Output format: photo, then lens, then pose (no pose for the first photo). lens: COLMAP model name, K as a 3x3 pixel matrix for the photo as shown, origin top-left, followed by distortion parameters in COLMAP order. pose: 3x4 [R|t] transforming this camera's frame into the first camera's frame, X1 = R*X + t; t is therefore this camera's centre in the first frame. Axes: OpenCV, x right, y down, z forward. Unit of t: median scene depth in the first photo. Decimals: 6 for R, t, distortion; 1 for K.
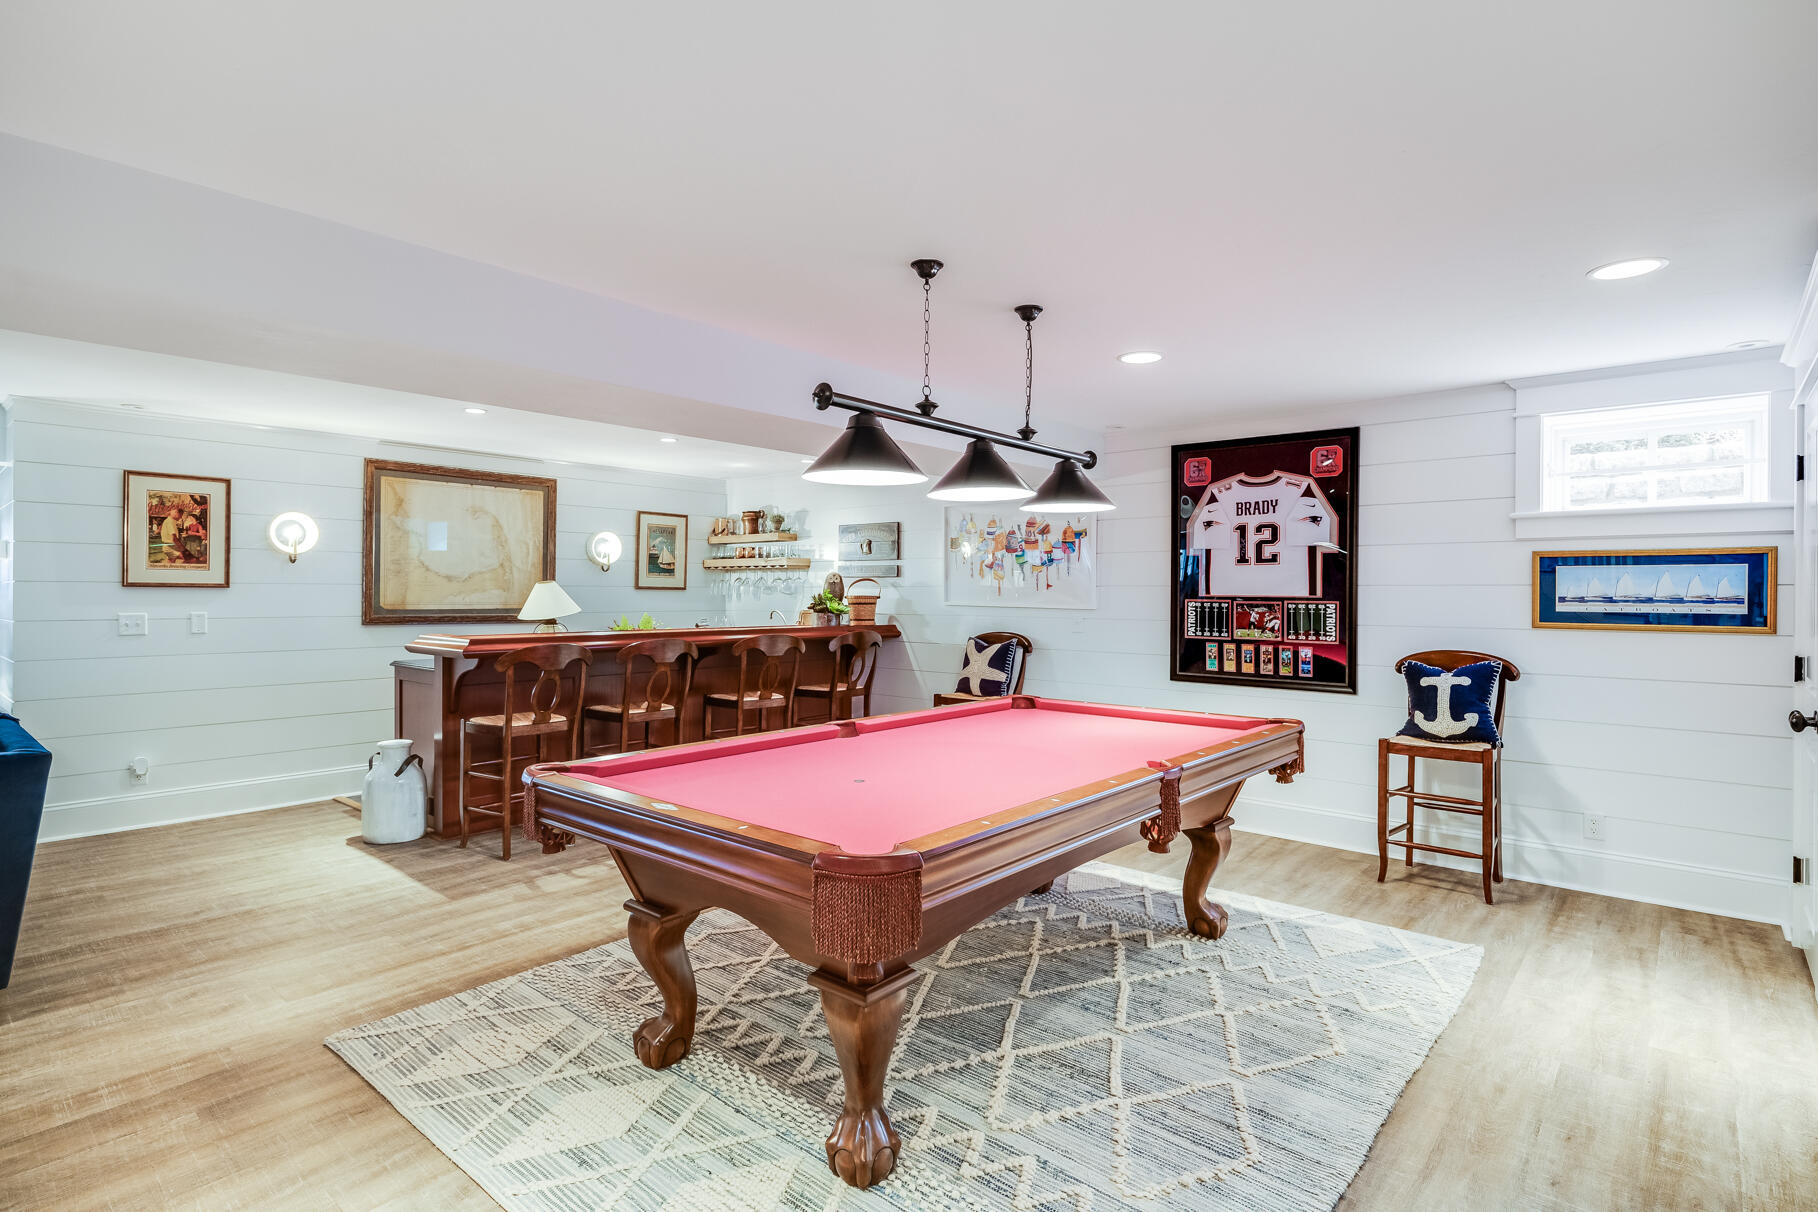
lens RADIAL K [[911.6, 0, 909.1], [0, 911.6, 607.2], [0, 0, 1]] dist [0.000143, -0.000772]
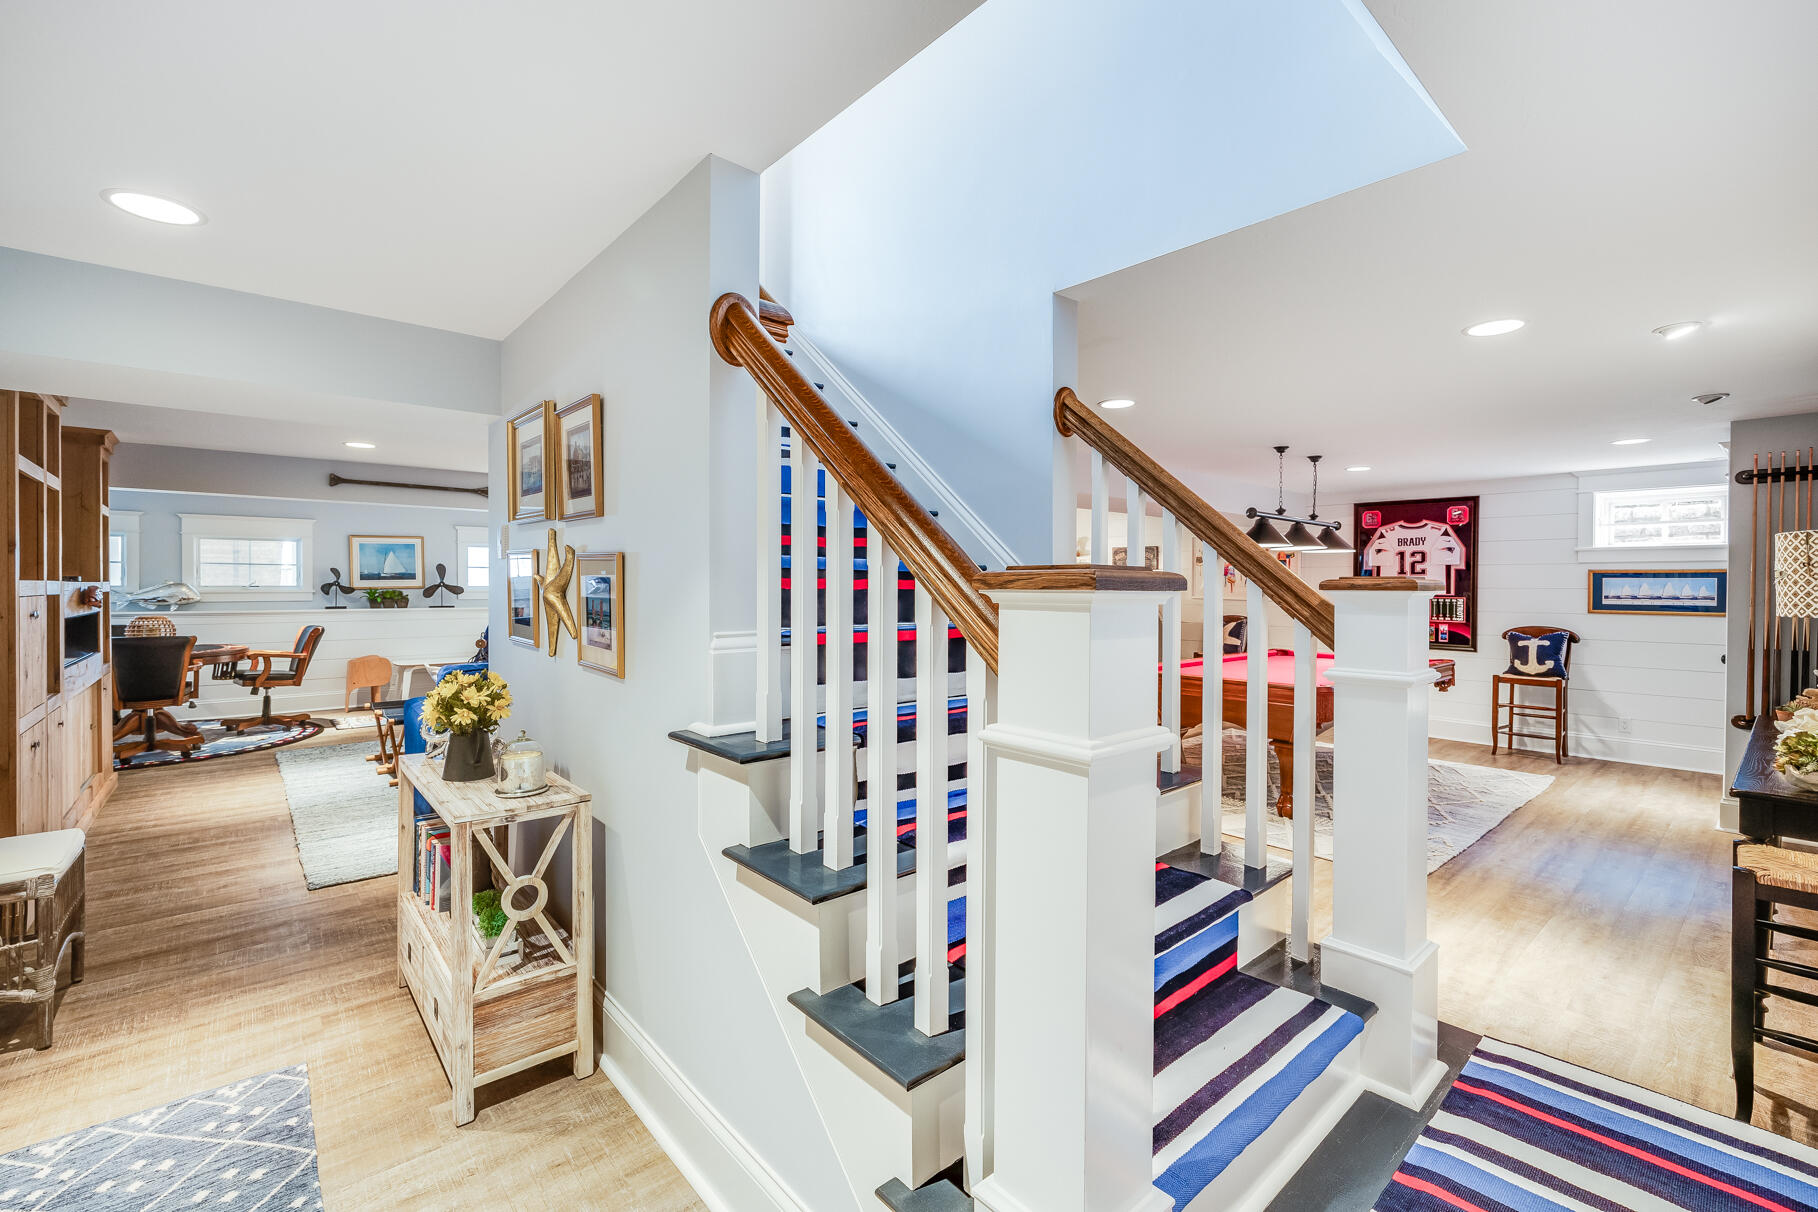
lens RADIAL K [[781.7, 0, 914.6], [0, 781.7, 602.1], [0, 0, 1]] dist [-0.002812, -0.000140]
pose [[0.990747, 0.003581, -0.135677, -0.346172], [-0.002770, 0.999977, 0.006168, -0.003872], [0.135696, -0.005736, 0.990734, -0.578142]]
